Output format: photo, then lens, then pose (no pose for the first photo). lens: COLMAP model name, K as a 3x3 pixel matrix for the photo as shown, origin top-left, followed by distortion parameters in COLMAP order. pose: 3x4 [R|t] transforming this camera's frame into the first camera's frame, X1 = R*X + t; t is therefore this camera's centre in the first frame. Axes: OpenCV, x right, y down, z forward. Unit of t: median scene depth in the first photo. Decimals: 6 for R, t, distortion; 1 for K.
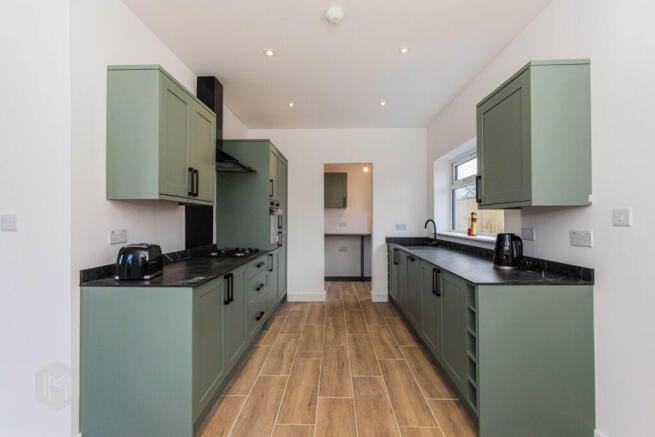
lens RADIAL K [[306.4, 0, 317.5], [0, 306.4, 218.3], [0, 0, 1]] dist [0.010971, -0.000249]
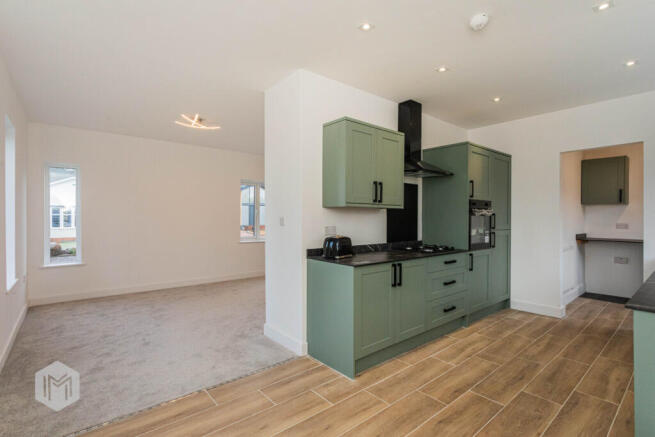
lens RADIAL K [[306.4, 0, 329.1], [0, 306.4, 219.7], [0, 0, 1]] dist [0.010971, -0.000249]
pose [[0.684238, 0.010216, -0.729187, 0.343406], [-0.000873, 0.999913, 0.013190, -0.011876], [0.729258, -0.008389, 0.684187, -0.050679]]
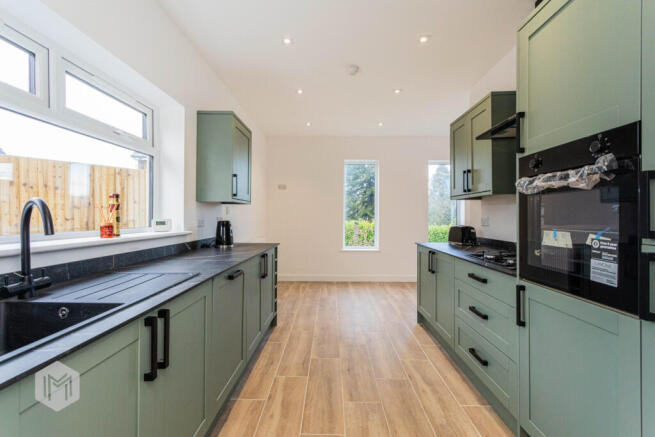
lens RADIAL K [[306.4, 0, 332.3], [0, 306.4, 216.5], [0, 0, 1]] dist [0.010971, -0.000249]
pose [[-0.998200, 0.000054, -0.059972, 0.177101], [0.000152, 0.999999, -0.001624, 0.026439], [0.059972, -0.001630, -0.998199, 1.819648]]
